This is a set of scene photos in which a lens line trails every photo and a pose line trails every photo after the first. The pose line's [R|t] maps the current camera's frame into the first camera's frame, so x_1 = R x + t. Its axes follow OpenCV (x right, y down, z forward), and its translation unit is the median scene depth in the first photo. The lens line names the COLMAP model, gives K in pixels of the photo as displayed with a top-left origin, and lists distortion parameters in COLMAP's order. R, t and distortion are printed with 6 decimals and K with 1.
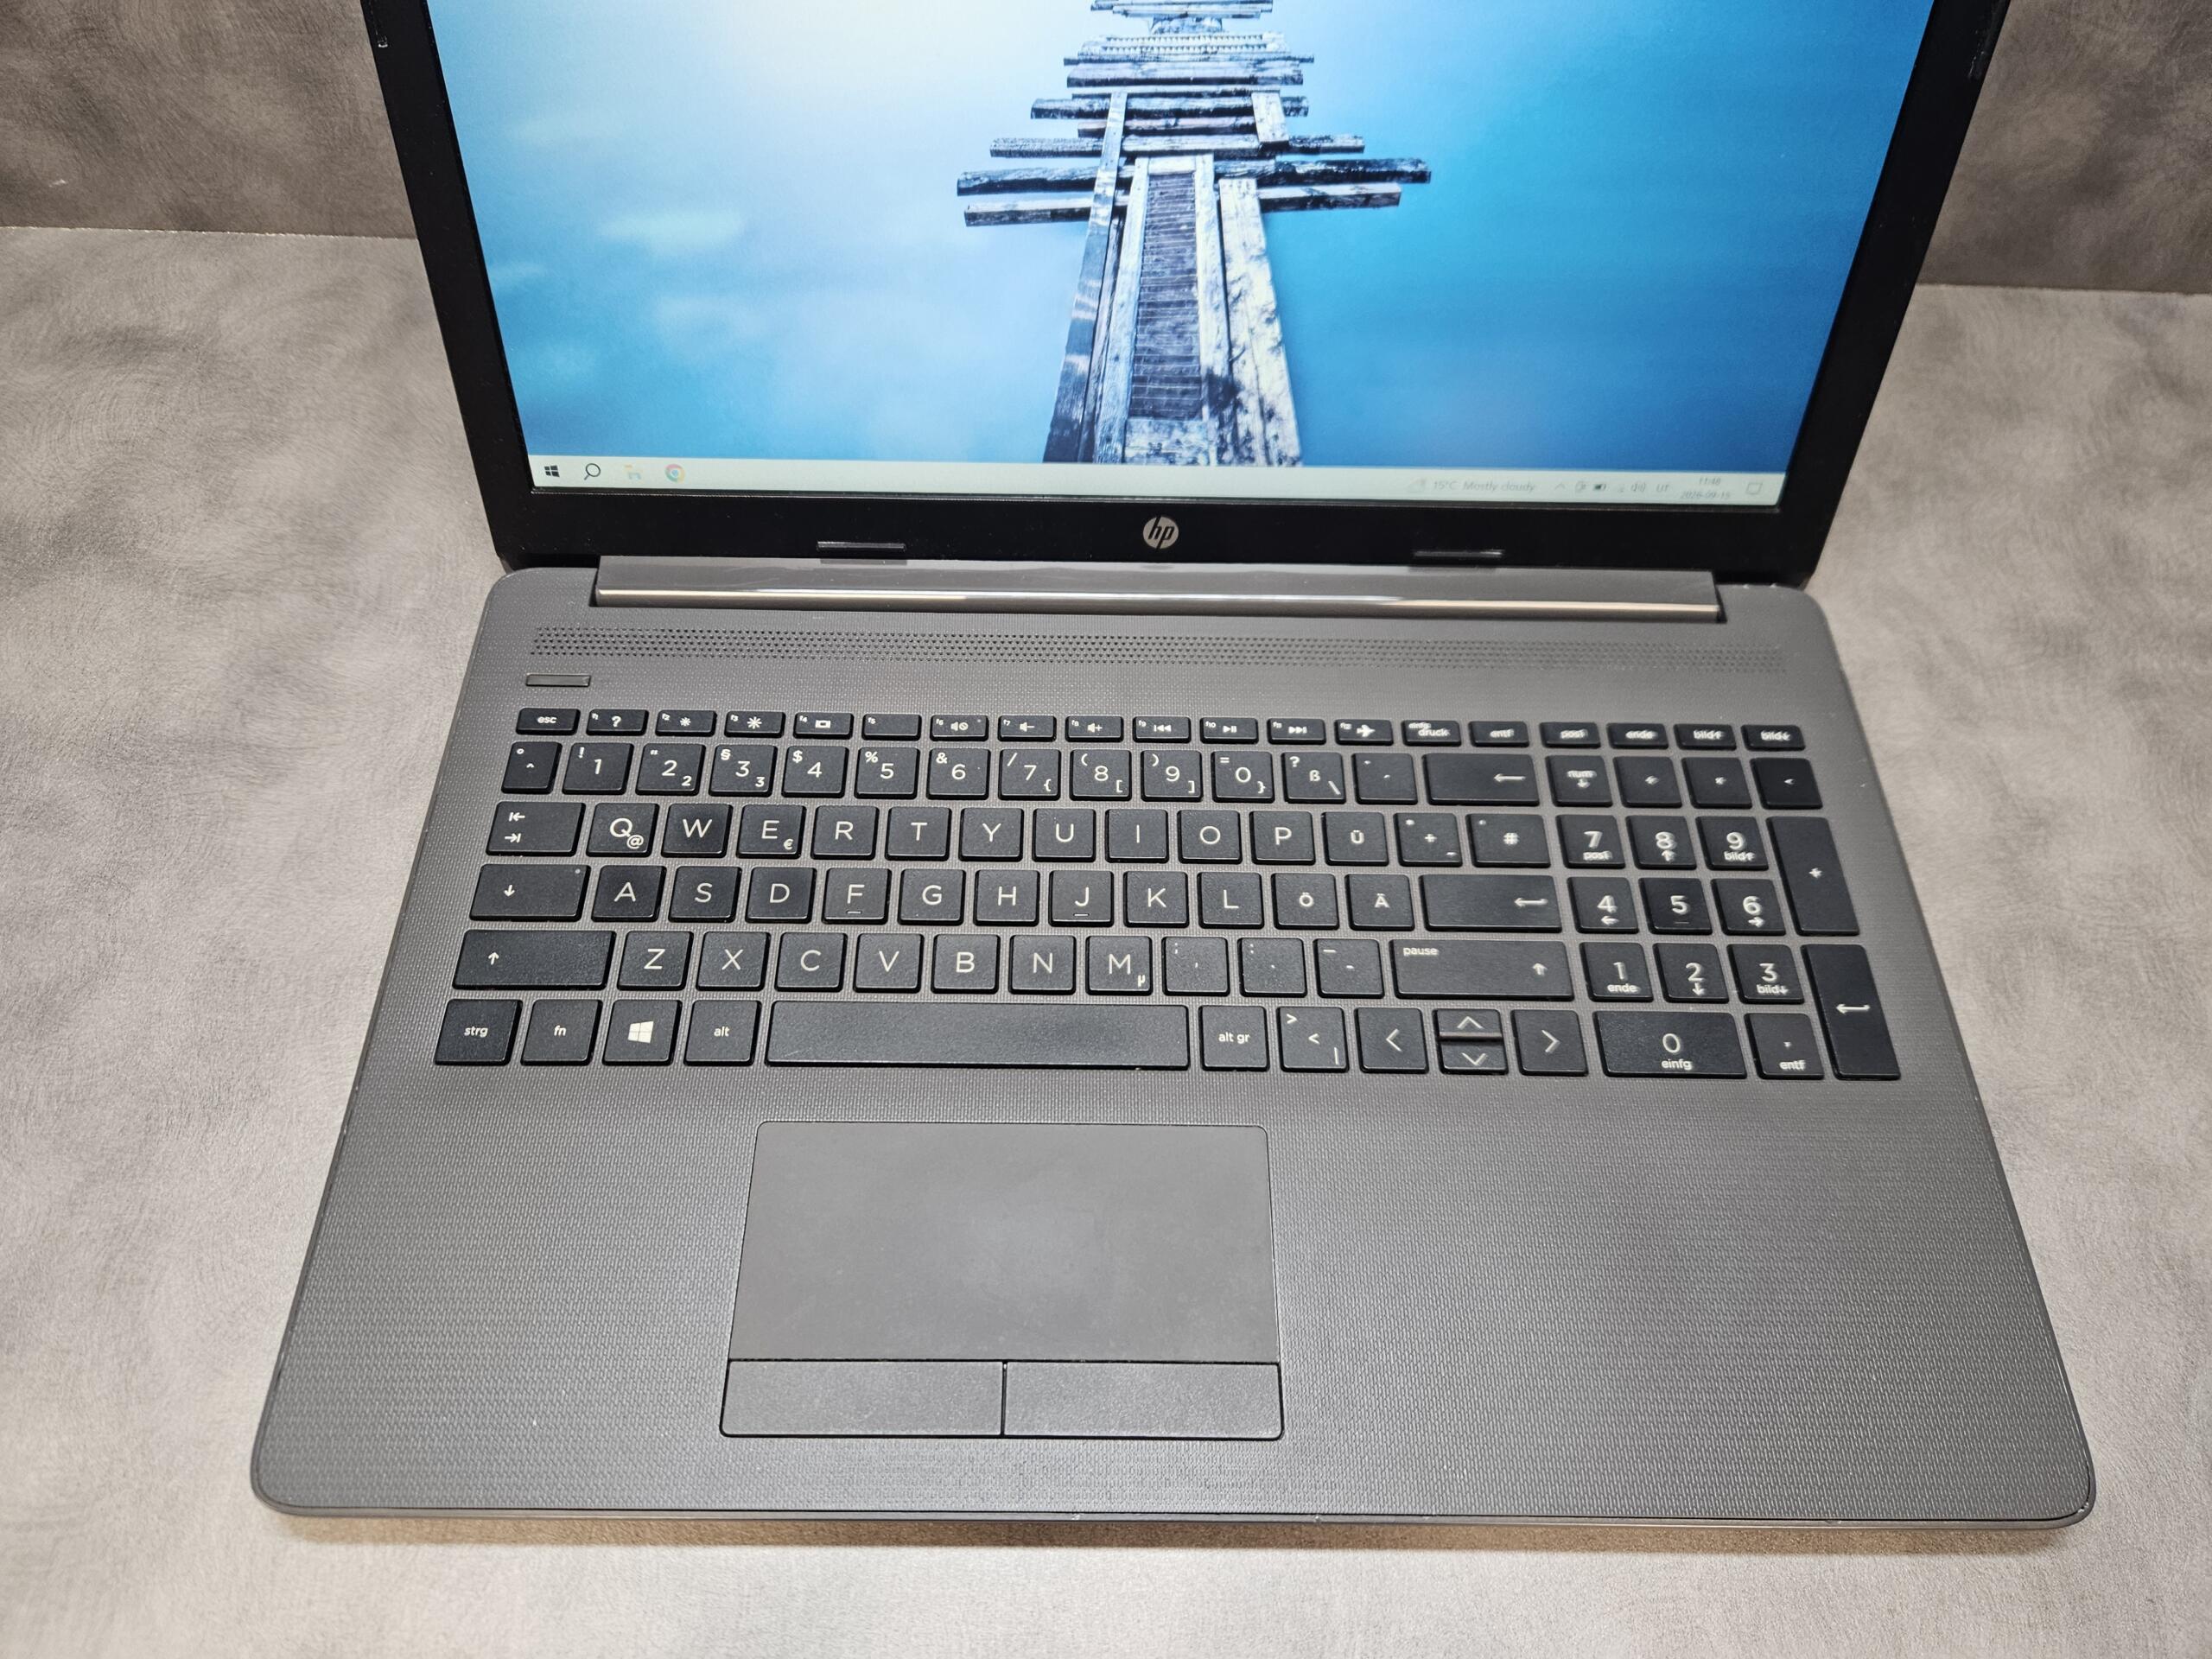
lens RADIAL K [[1494.1, 0, 1095.7], [0, 1494.1, 824.4], [0, 0, 1]] dist [0.047086, -0.057074]
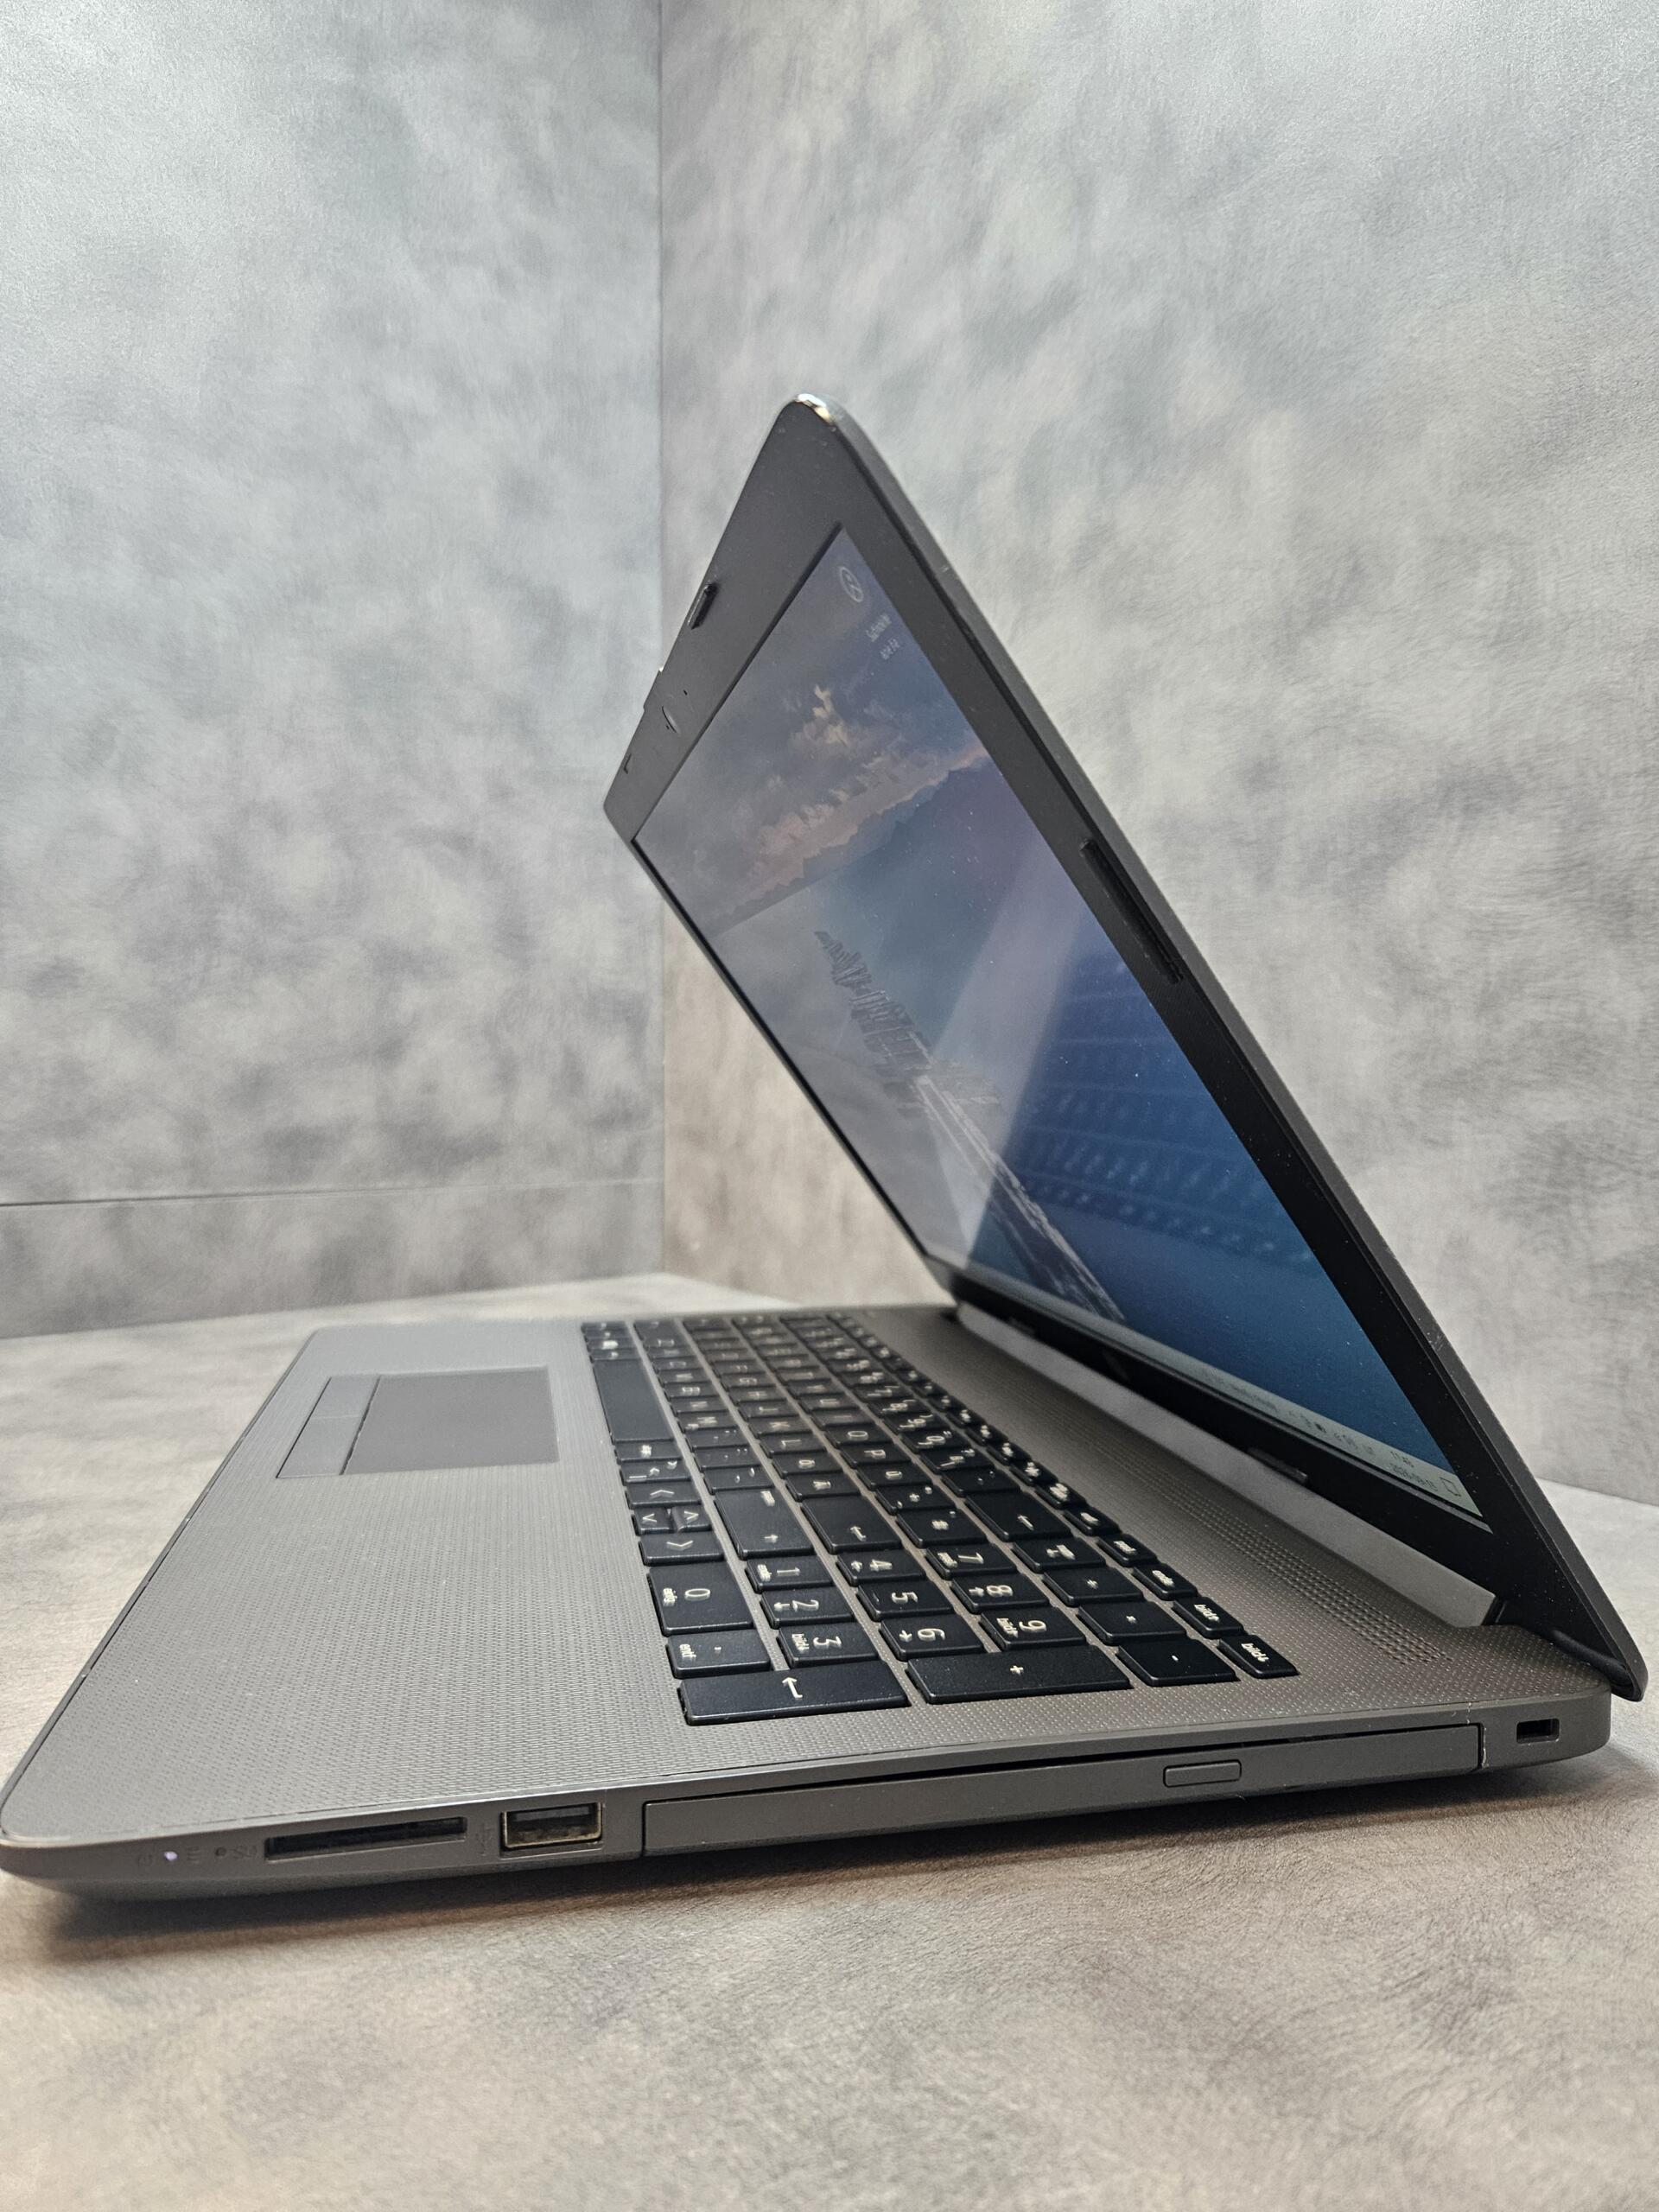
lens RADIAL K [[1494.1, 0, 822.0], [0, 1494.1, 1103.9], [0, 0, 1]] dist [0.047086, -0.057074]
pose [[0.626810, 0.012578, -0.779071, 0.711238], [-0.663960, 0.531876, -0.525609, 0.257388], [0.407758, 0.846729, 0.341737, 0.516605]]
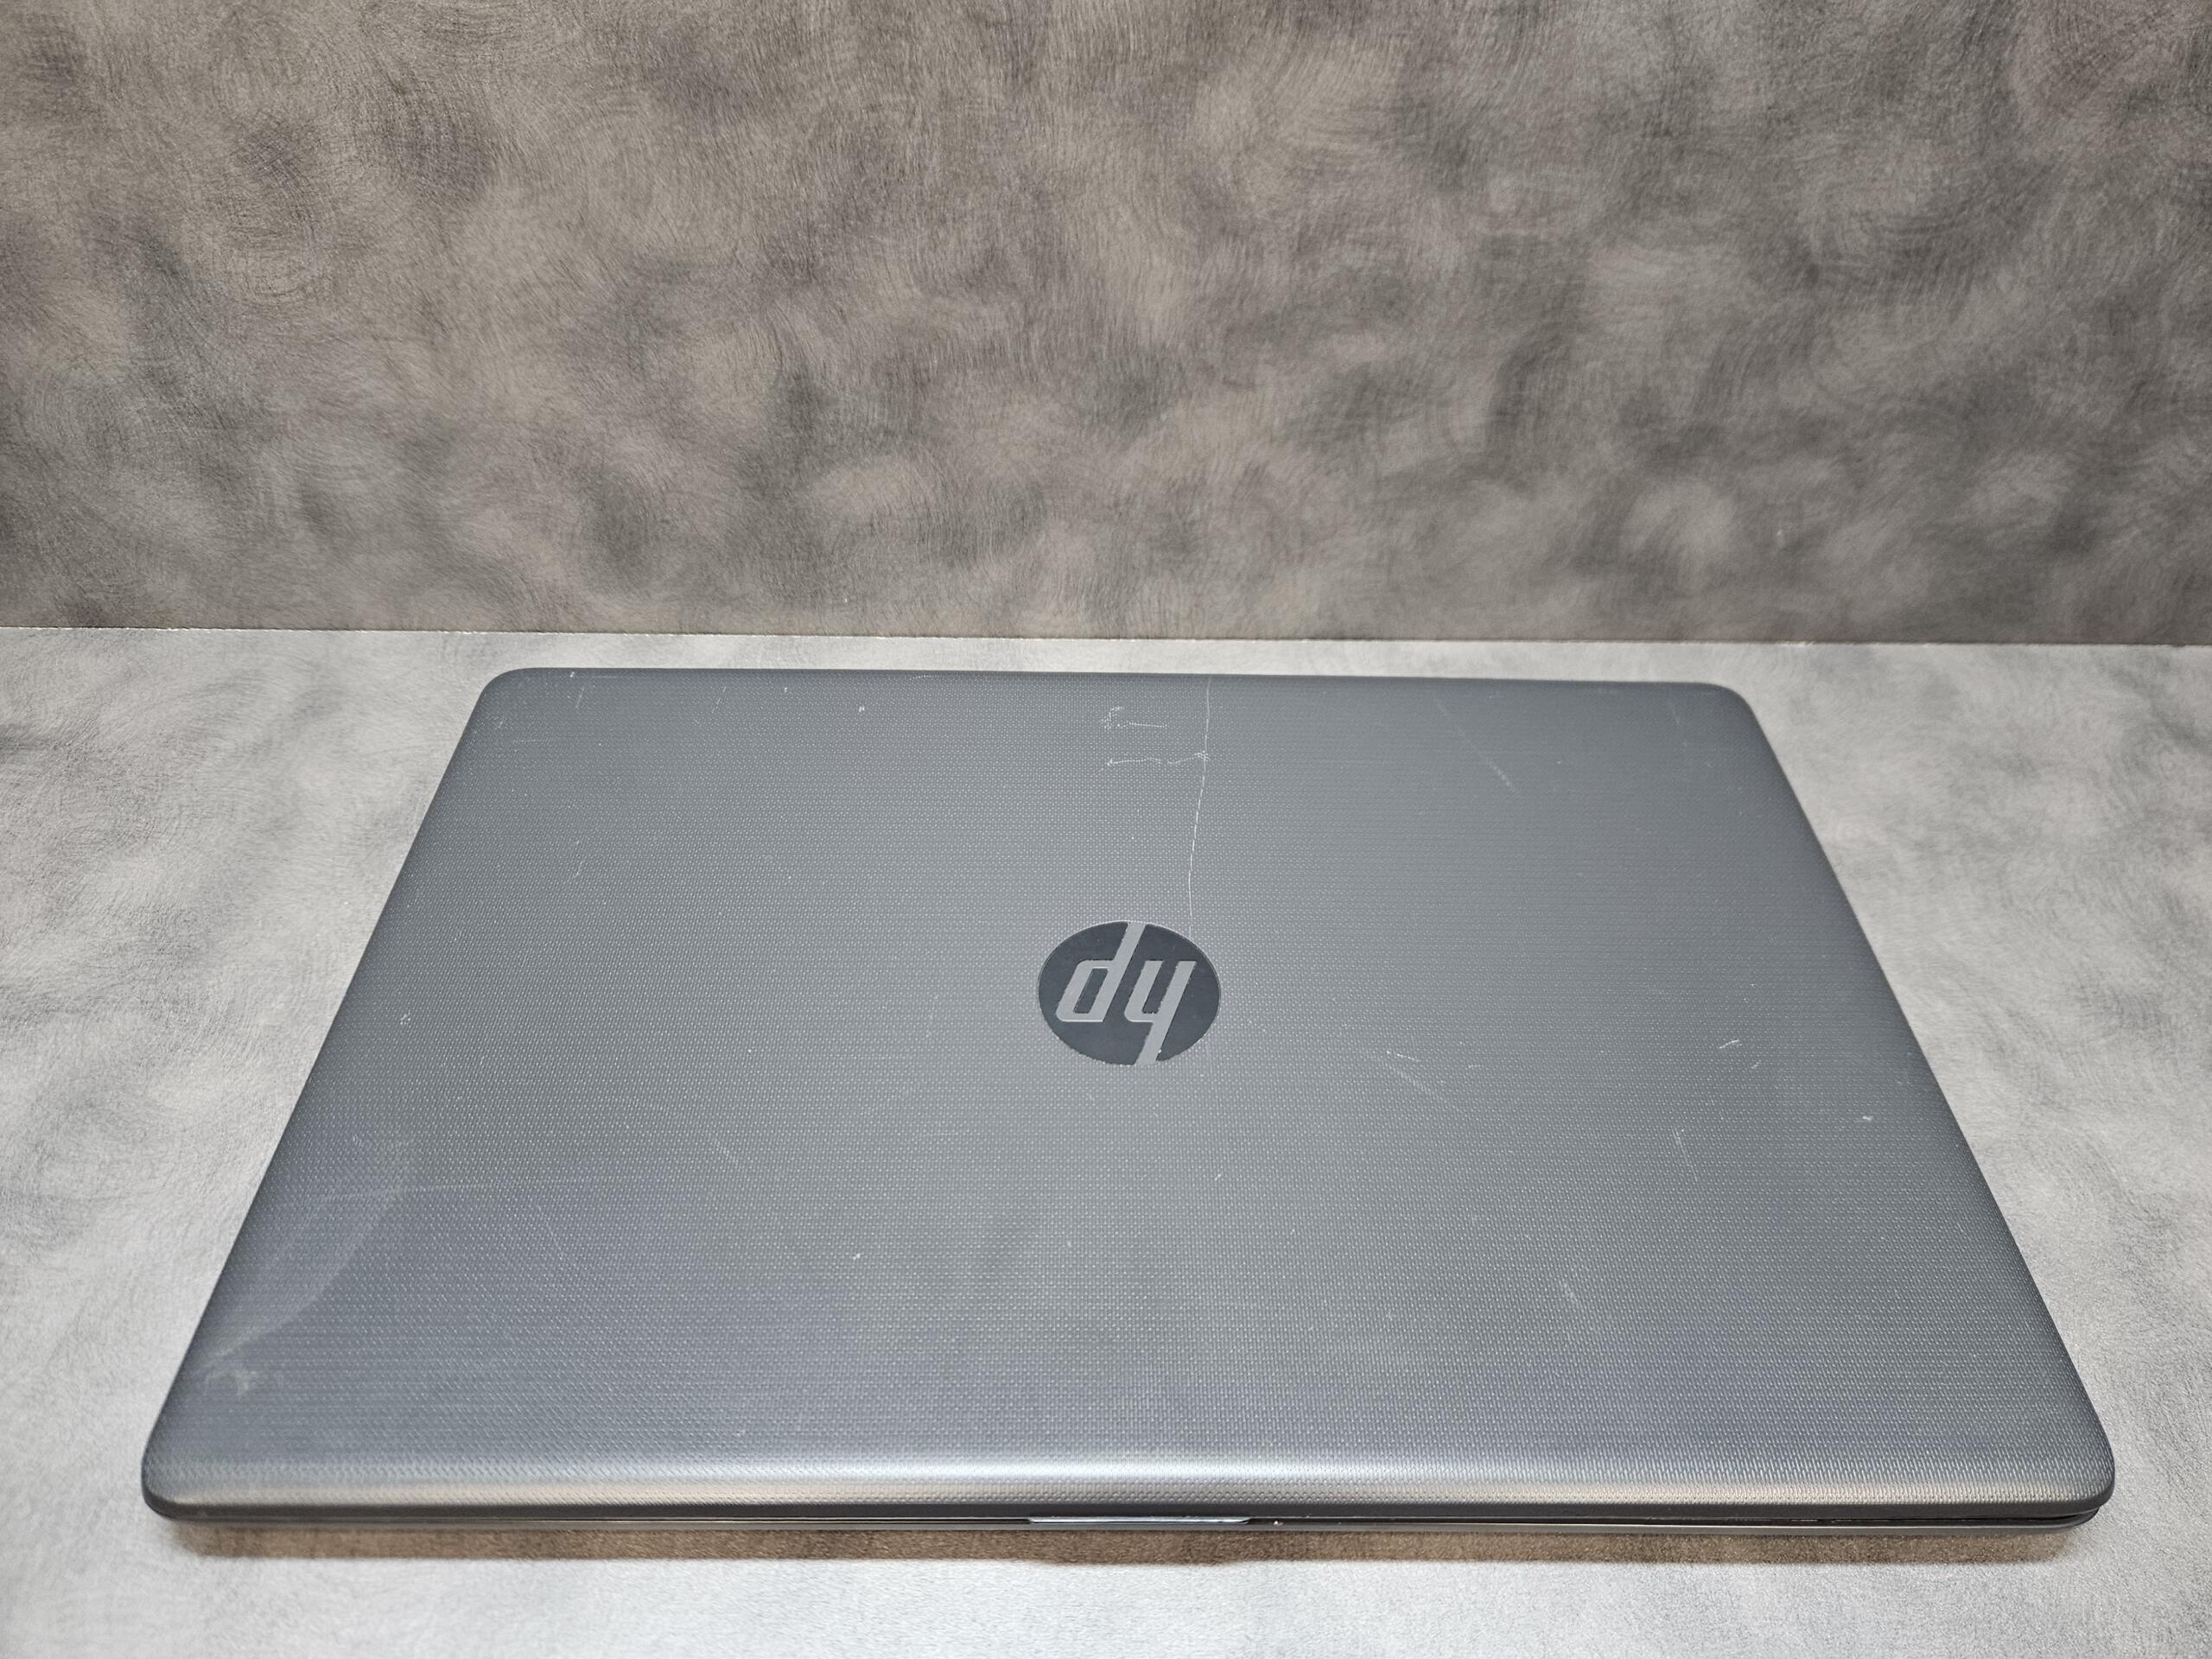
lens RADIAL K [[1506.1, 0, 1113.4], [0, 1506.1, 827.6], [0, 0, 1]] dist [0.045640, -0.054199]
pose [[0.999198, -0.024025, 0.032040, 0.007794], [0.031141, 0.969165, -0.244439, -0.026991], [-0.025180, 0.245240, 0.969135, 0.122828]]
